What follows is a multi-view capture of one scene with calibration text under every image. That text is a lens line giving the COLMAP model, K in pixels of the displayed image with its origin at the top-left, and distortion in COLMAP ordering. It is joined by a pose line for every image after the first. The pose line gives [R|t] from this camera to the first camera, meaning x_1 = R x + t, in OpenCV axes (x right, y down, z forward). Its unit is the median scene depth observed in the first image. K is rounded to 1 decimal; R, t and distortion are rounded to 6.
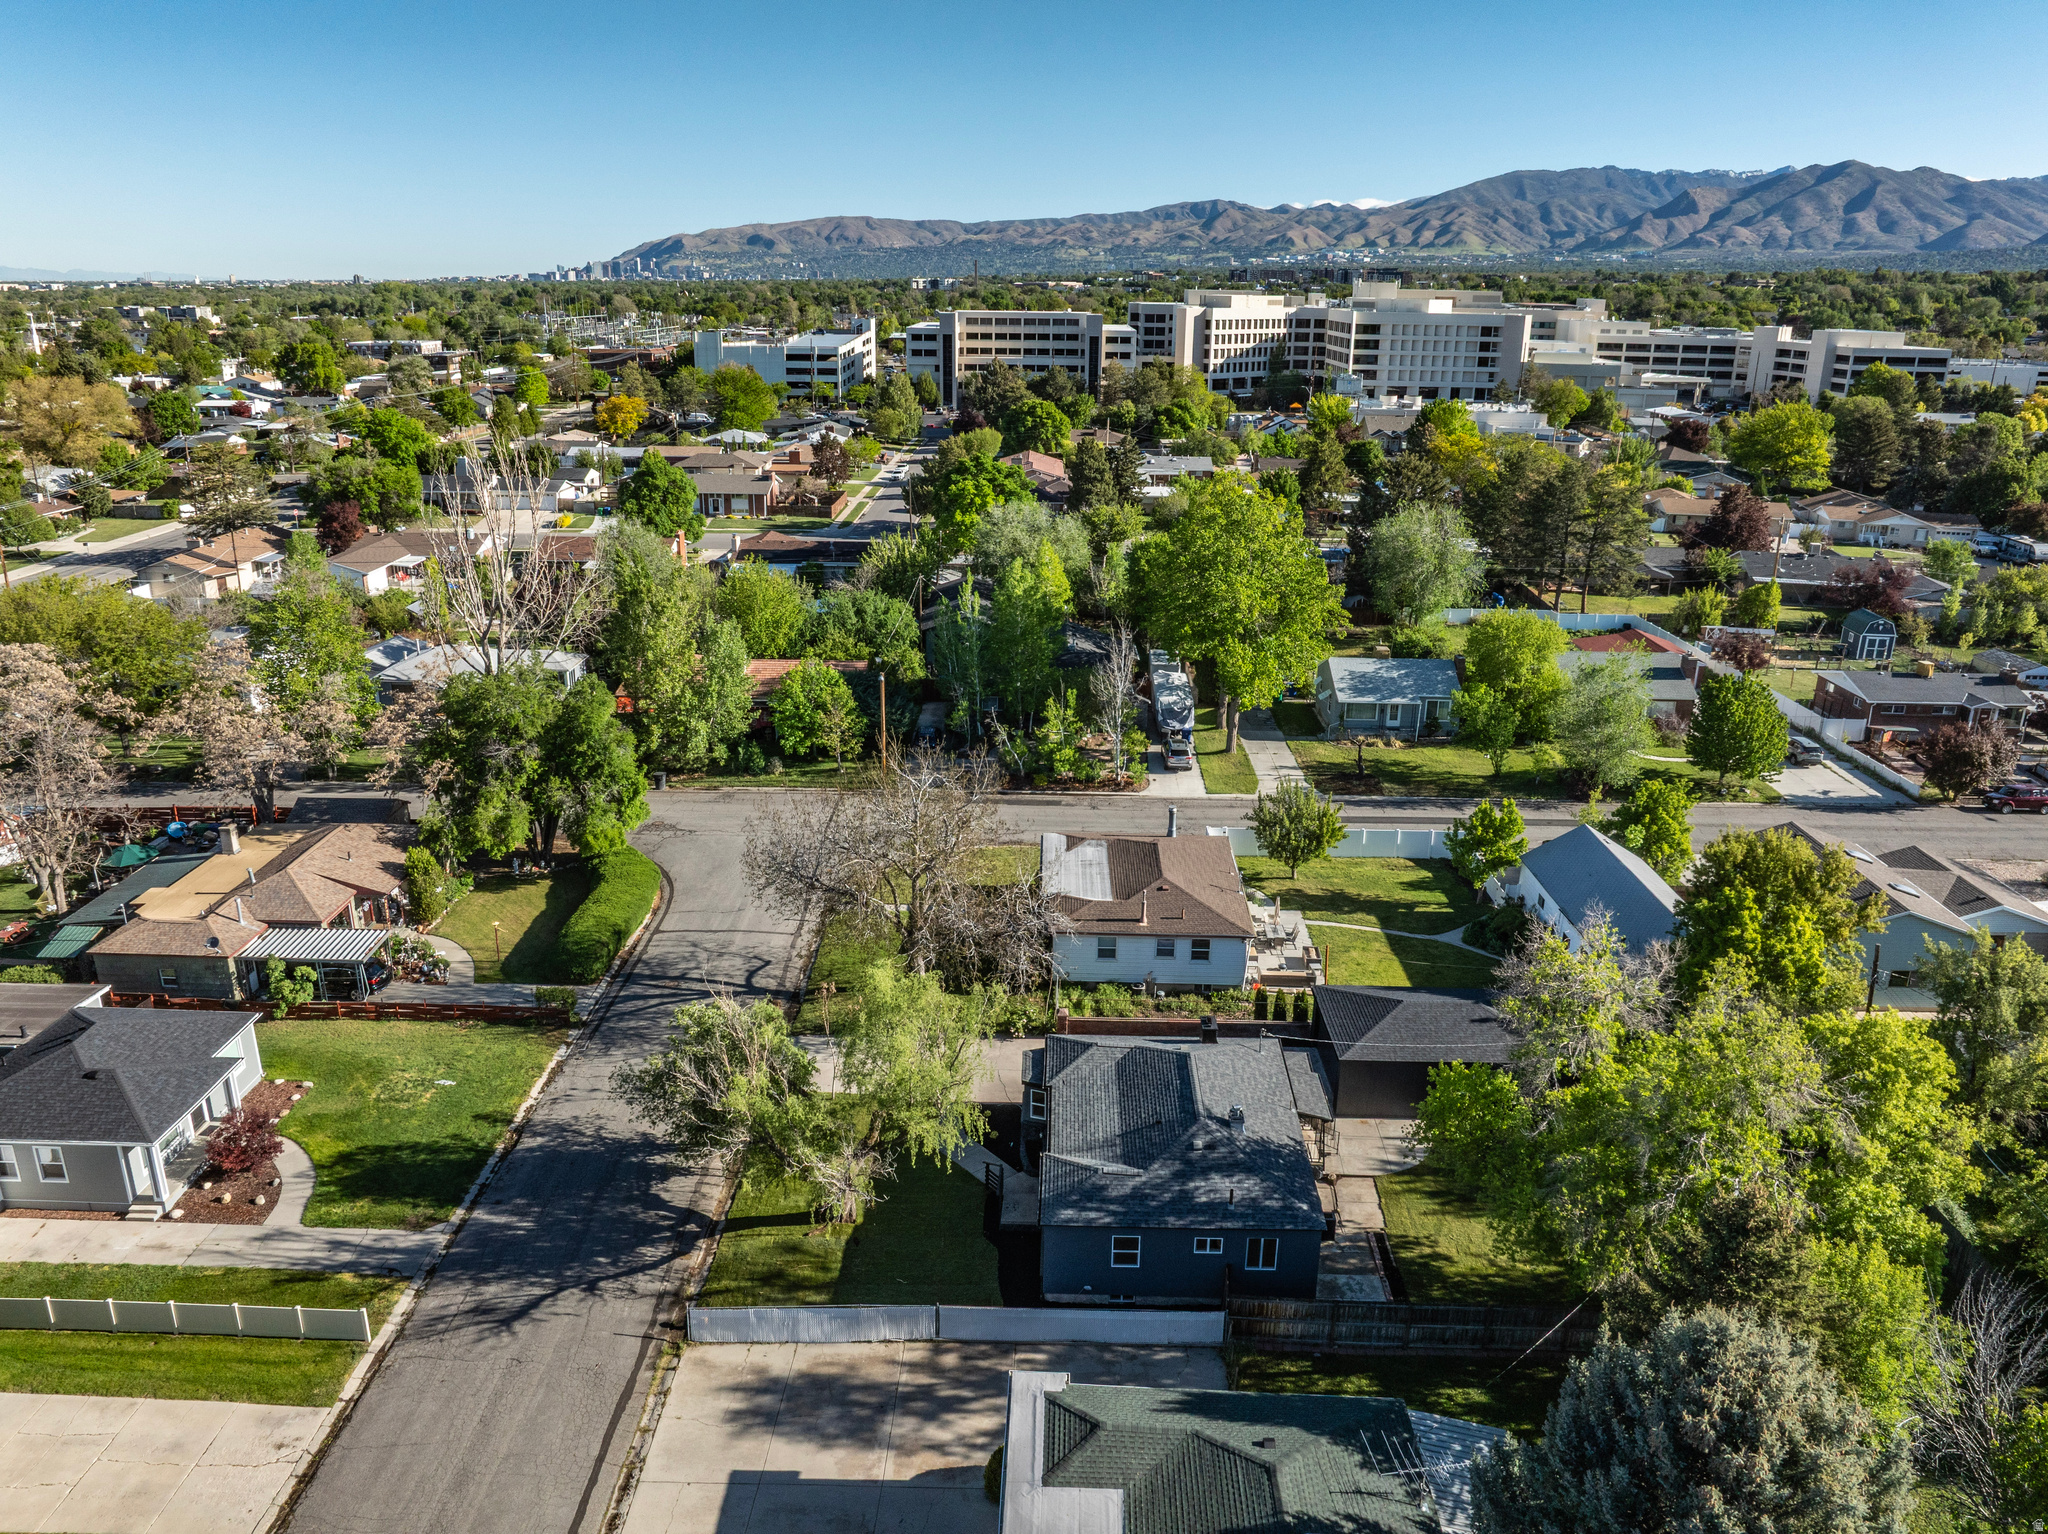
lens RADIAL K [[1447.6, 0, 1024.0], [0, 1447.6, 767.0], [0, 0, 1]] dist [-0.029134, -0.005097]
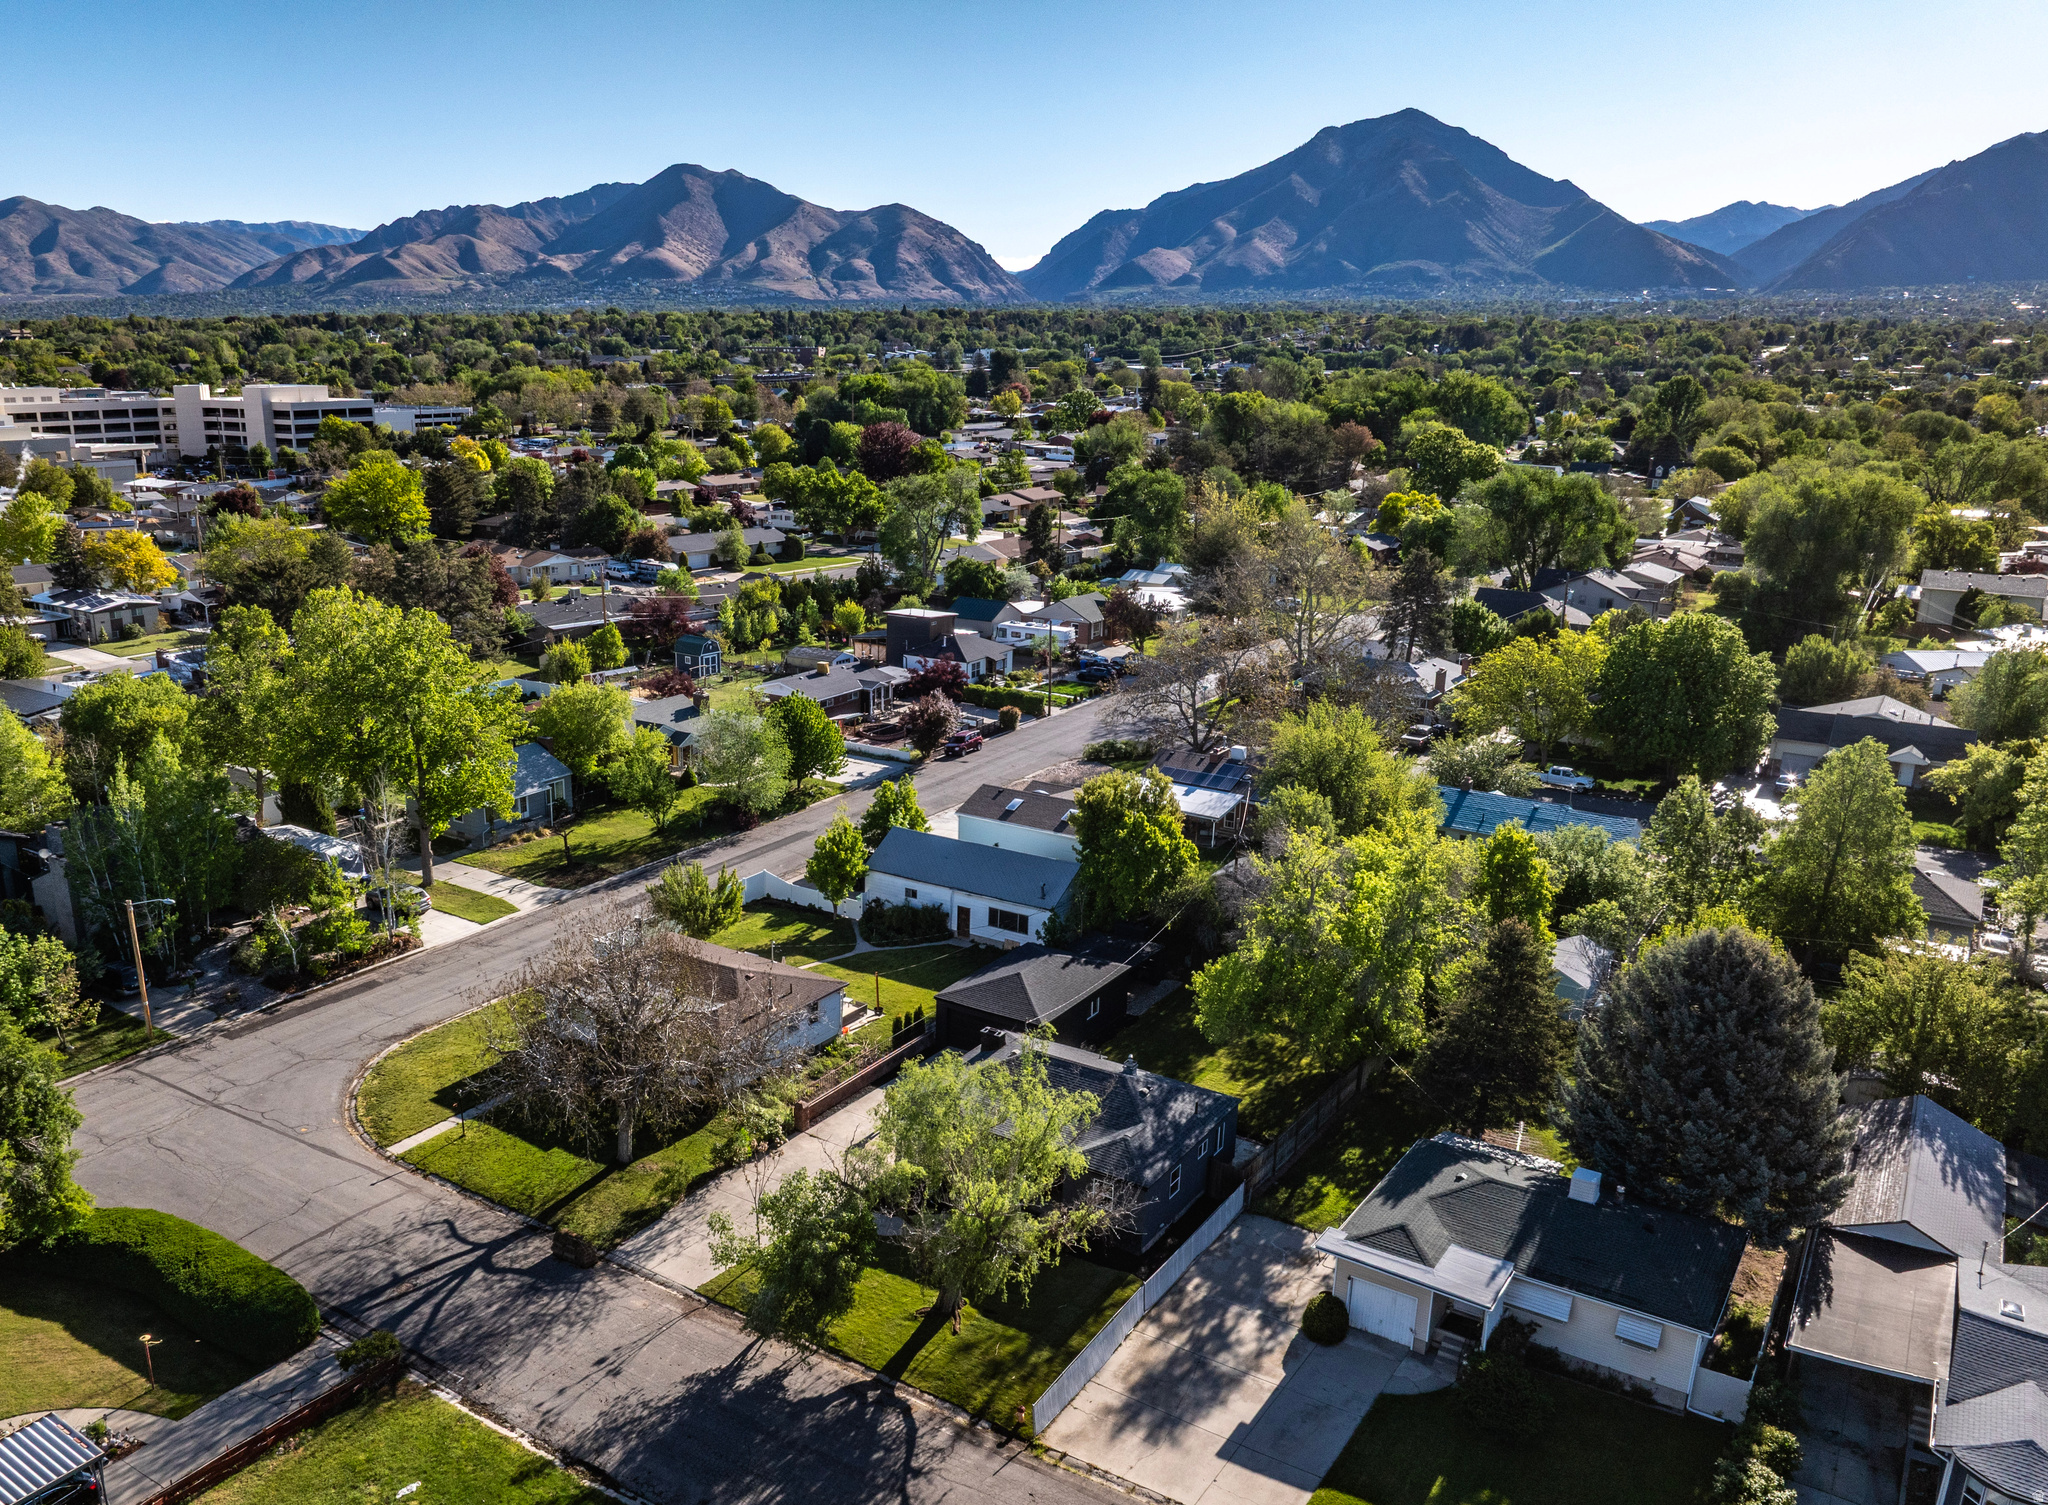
lens RADIAL K [[1589.8, 0, 923.3], [0, 1589.8, 827.9], [0, 0, 1]] dist [-0.006164, -0.069595]
pose [[0.544689, -0.252064, 0.799861, -0.739381], [0.266909, 0.956272, 0.119596, -0.124385], [-0.795031, 0.148348, 0.588149, 0.220426]]
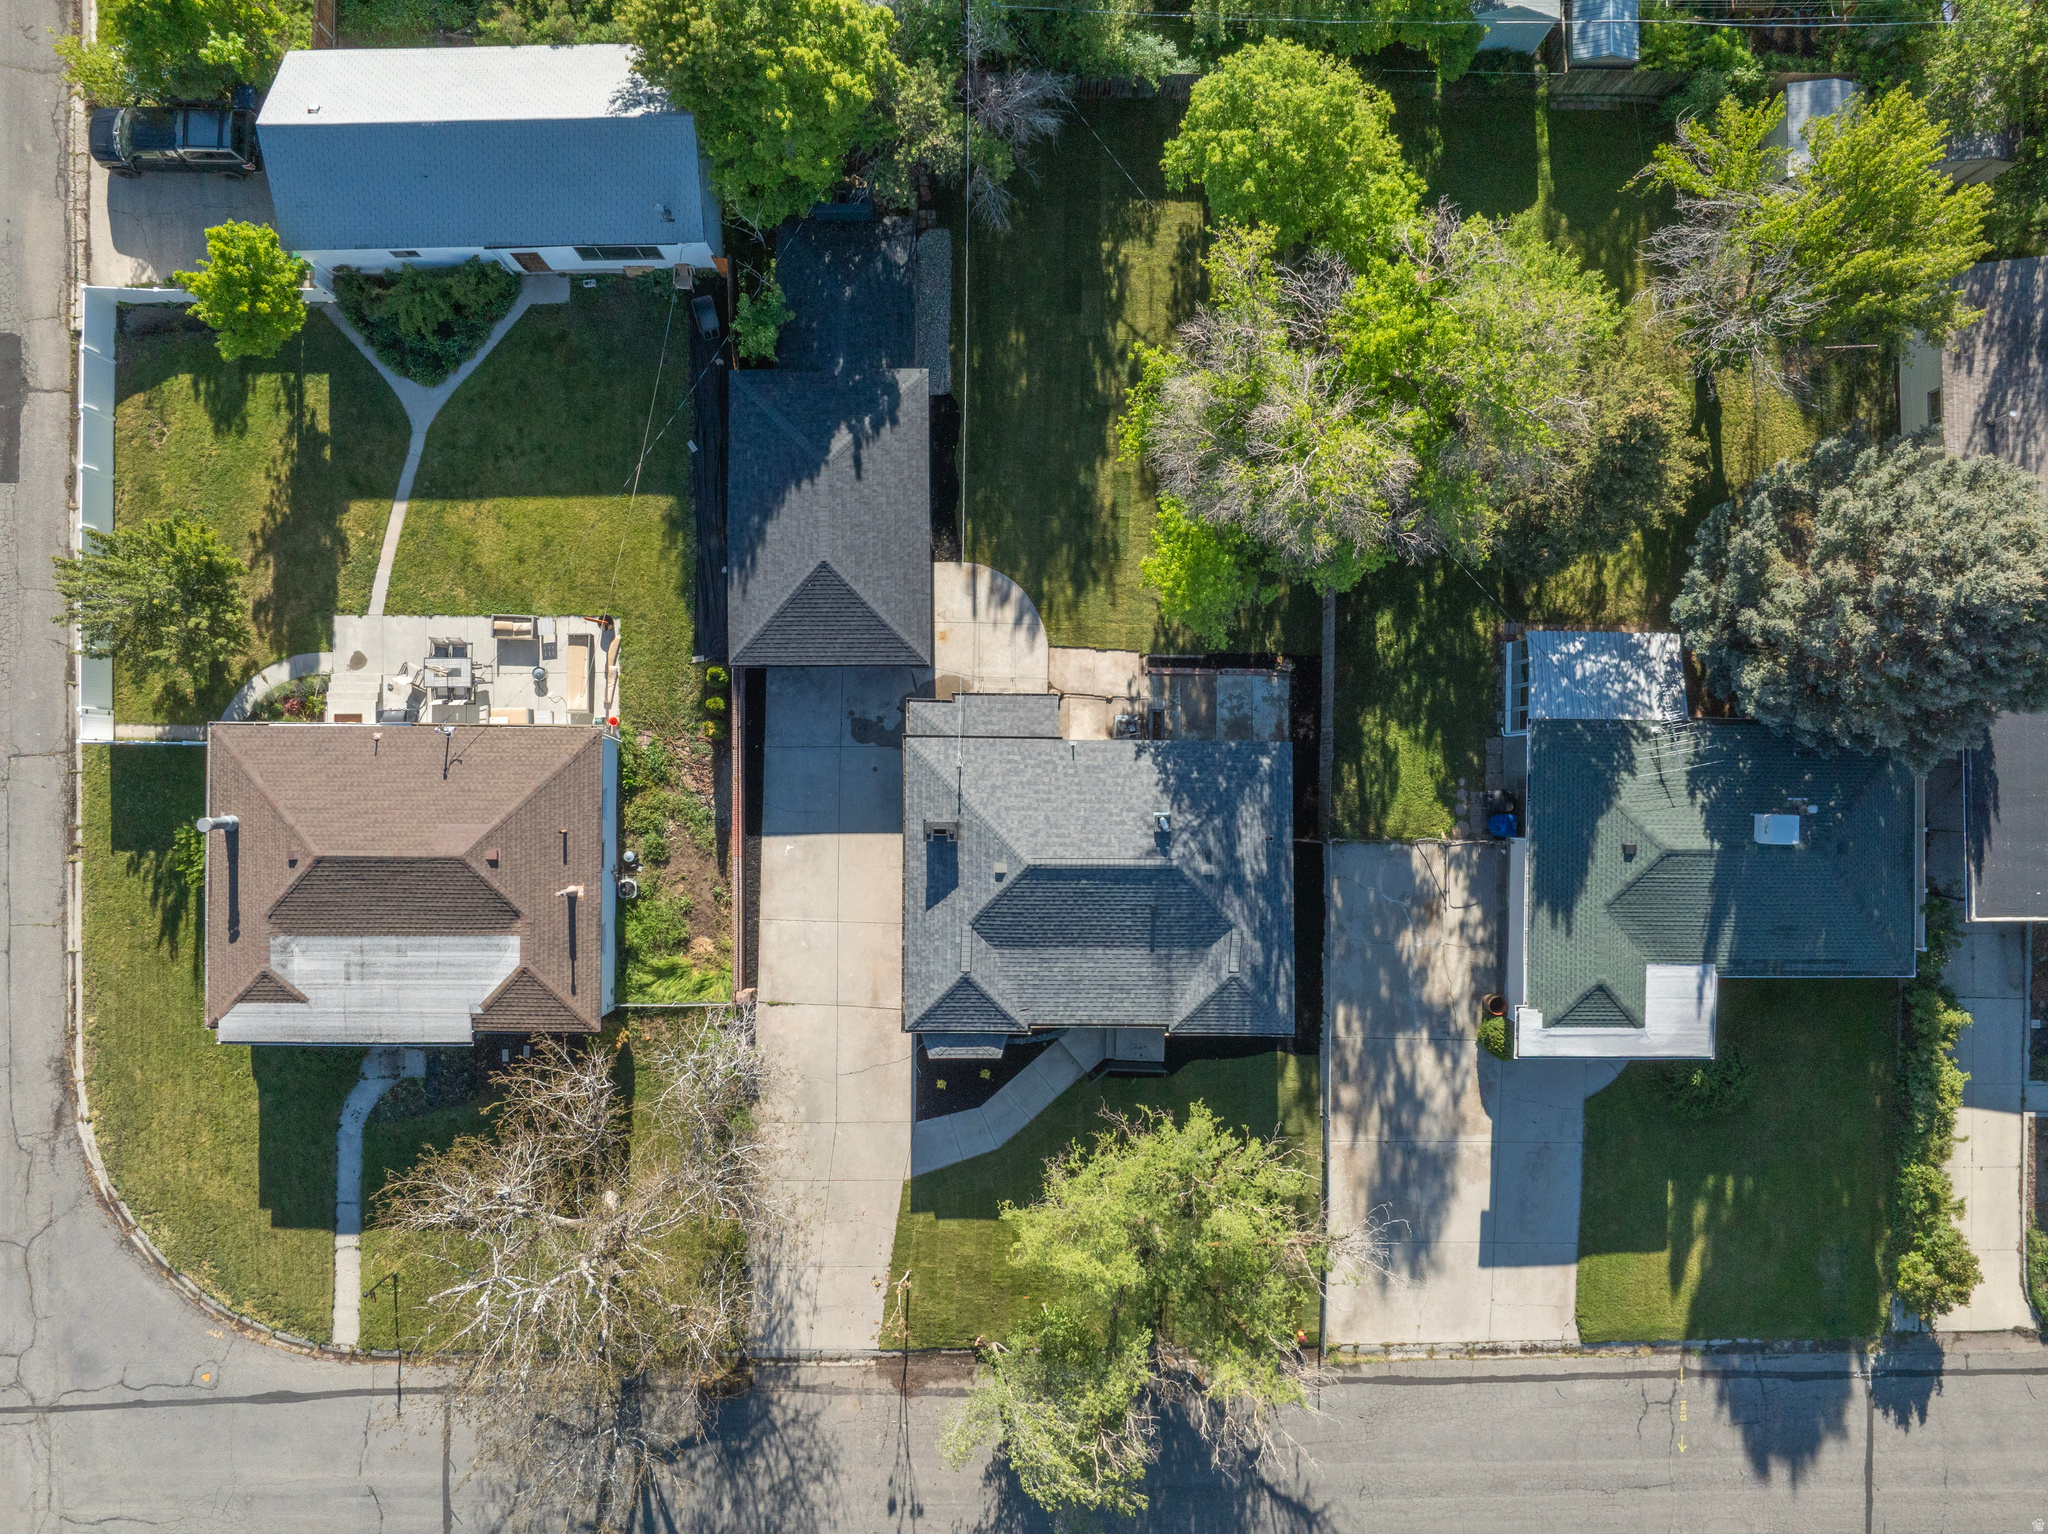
lens RADIAL K [[1447.6, 0, 1024.0], [0, 1447.6, 767.0], [0, 0, 1]] dist [-0.029134, -0.005097]
pose [[-0.023587, -0.999714, -0.003964, 0.137247], [0.315092, -0.011197, 0.948995, -0.460913], [-0.948768, 0.021135, 0.315266, 0.589267]]
